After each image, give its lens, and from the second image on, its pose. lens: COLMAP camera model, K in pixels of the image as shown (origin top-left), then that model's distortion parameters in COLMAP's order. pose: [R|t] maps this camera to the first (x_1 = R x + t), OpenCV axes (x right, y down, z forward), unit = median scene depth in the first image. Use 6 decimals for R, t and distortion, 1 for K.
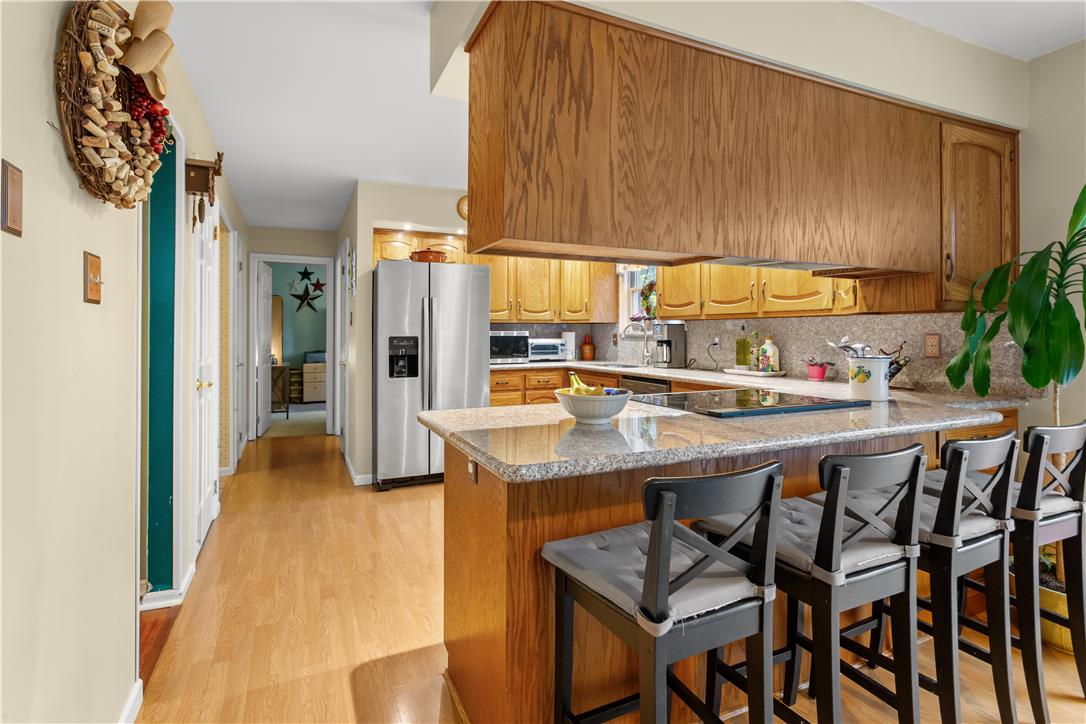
lens RADIAL K [[526.9, 0, 546.5], [0, 526.9, 333.0], [0, 0, 1]] dist [0.001989, 0.001464]
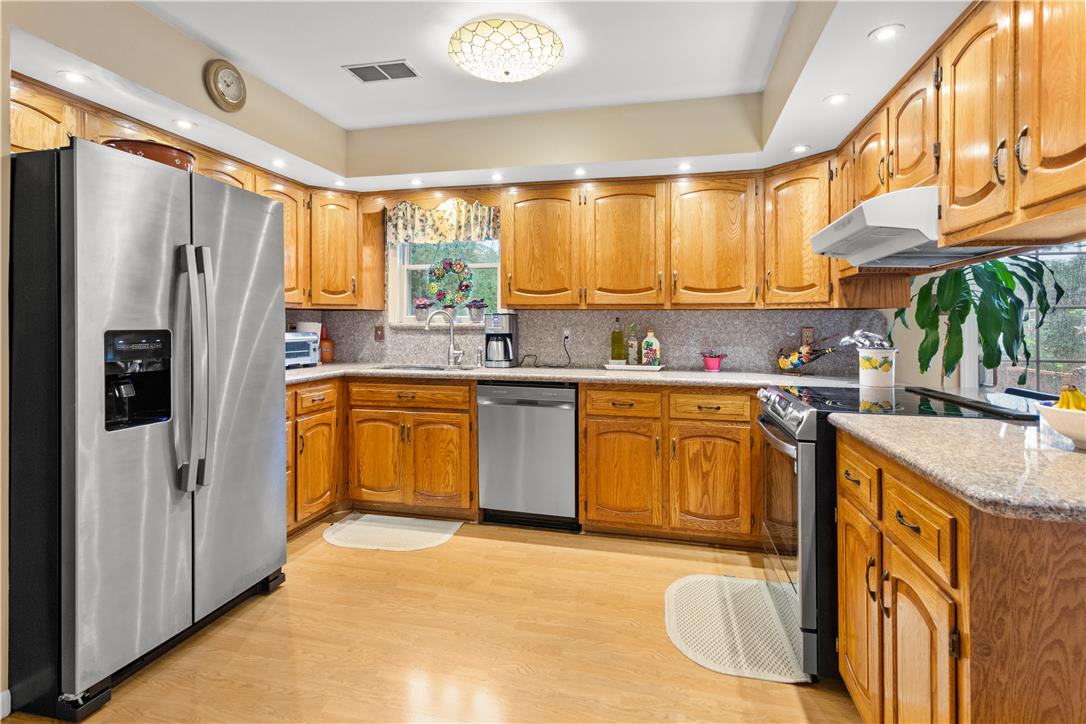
lens RADIAL K [[526.9, 0, 538.0], [0, 526.9, 322.1], [0, 0, 1]] dist [0.001989, 0.001464]
pose [[0.631479, 0.007336, 0.775358, -0.434666], [-0.005778, 0.999972, -0.004755, -0.000347], [-0.775371, -0.001478, 0.631504, 0.515807]]
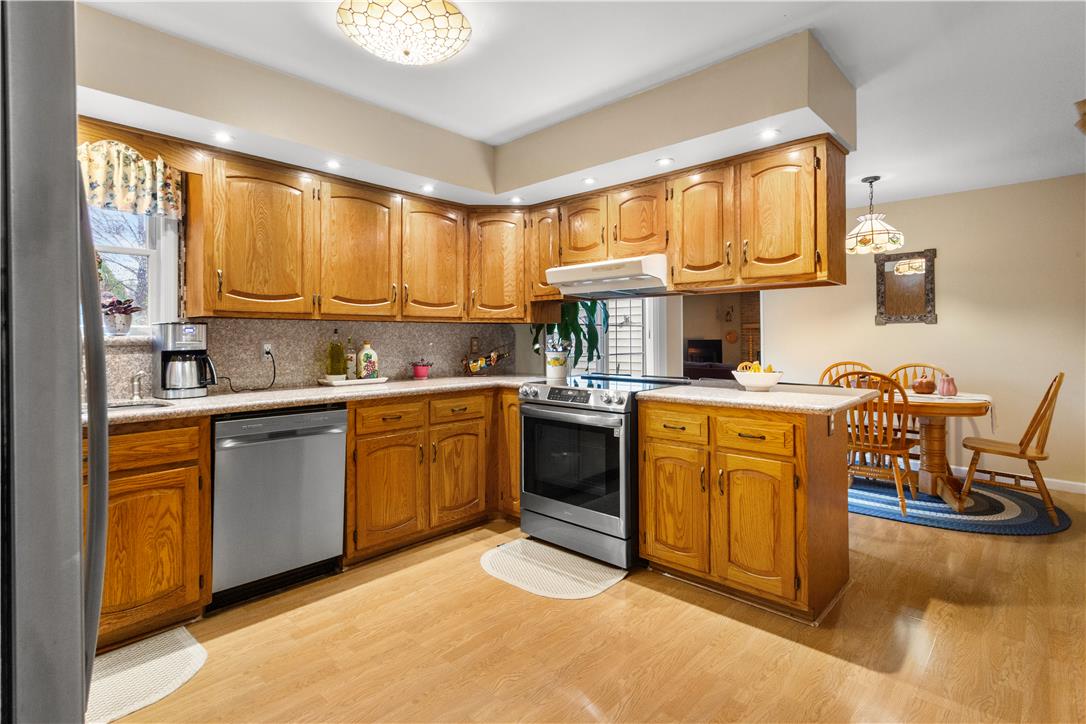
lens RADIAL K [[526.9, 0, 531.5], [0, 526.9, 331.8], [0, 0, 1]] dist [0.001989, 0.001464]
pose [[-0.345680, 0.008929, 0.938310, -0.534729], [0.002507, 0.999960, -0.008592, -0.000641], [-0.938349, -0.000618, -0.345689, 0.988634]]
